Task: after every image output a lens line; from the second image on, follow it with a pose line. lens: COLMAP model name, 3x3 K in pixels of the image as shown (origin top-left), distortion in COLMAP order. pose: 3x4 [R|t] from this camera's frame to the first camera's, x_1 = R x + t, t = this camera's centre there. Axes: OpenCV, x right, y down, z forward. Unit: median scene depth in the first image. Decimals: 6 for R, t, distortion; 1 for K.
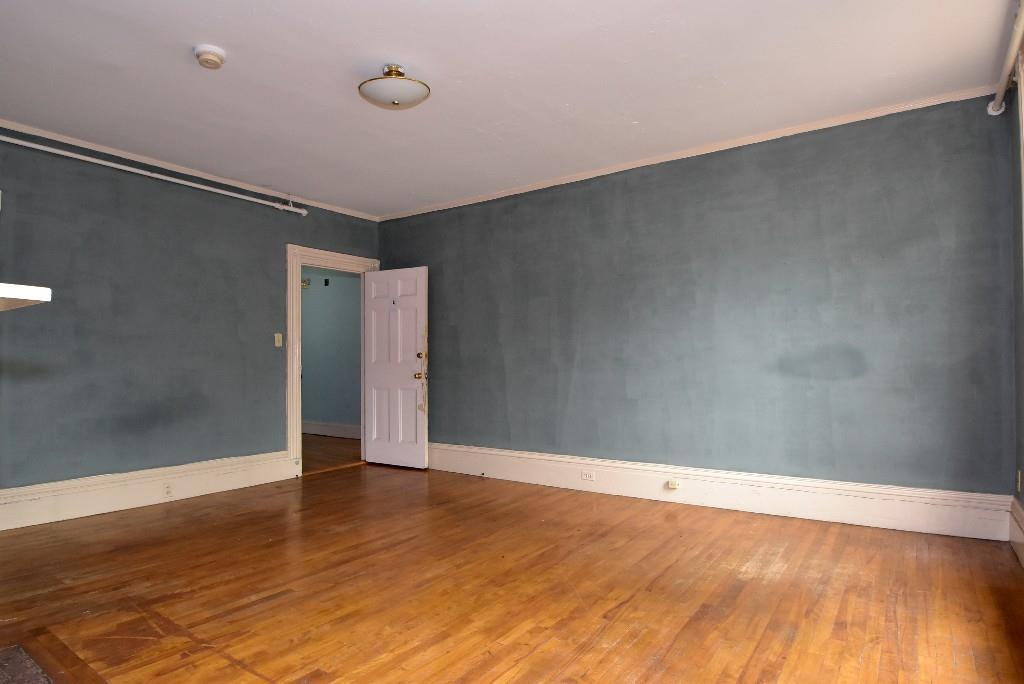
lens RADIAL K [[574.2, 0, 516.7], [0, 574.2, 358.2], [0, 0, 1]] dist [-0.019439, -0.000529]
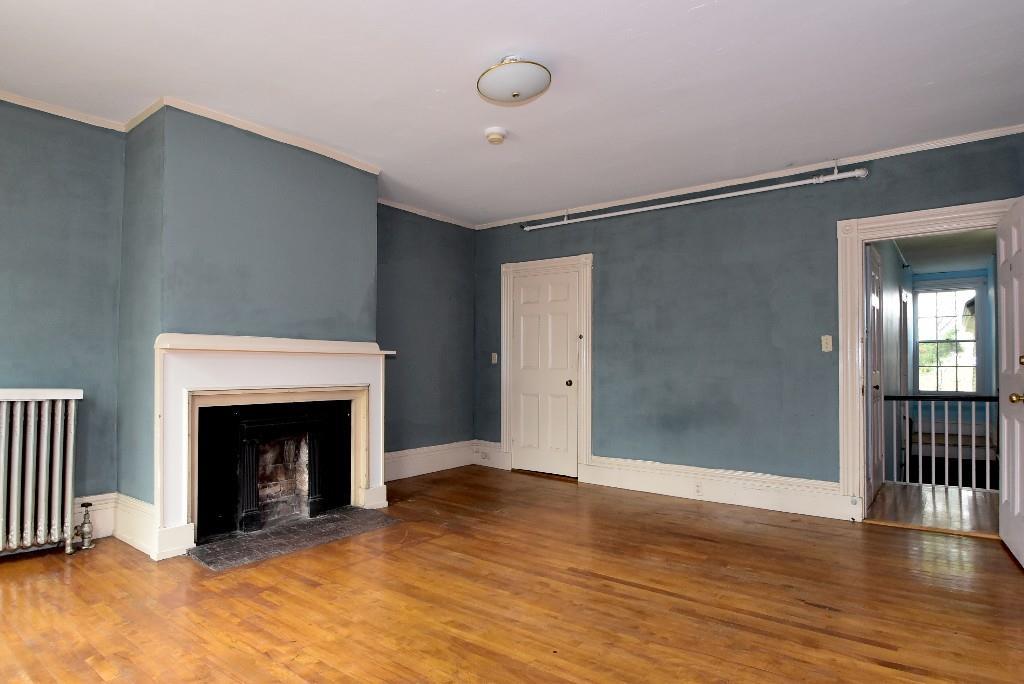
lens RADIAL K [[574.2, 0, 516.7], [0, 574.2, 358.2], [0, 0, 1]] dist [-0.019439, -0.000529]
pose [[-0.049929, -0.014547, -0.998647, 0.444750], [0.003171, 0.999887, -0.014724, -0.000393], [0.998748, -0.003902, -0.049877, 0.648760]]
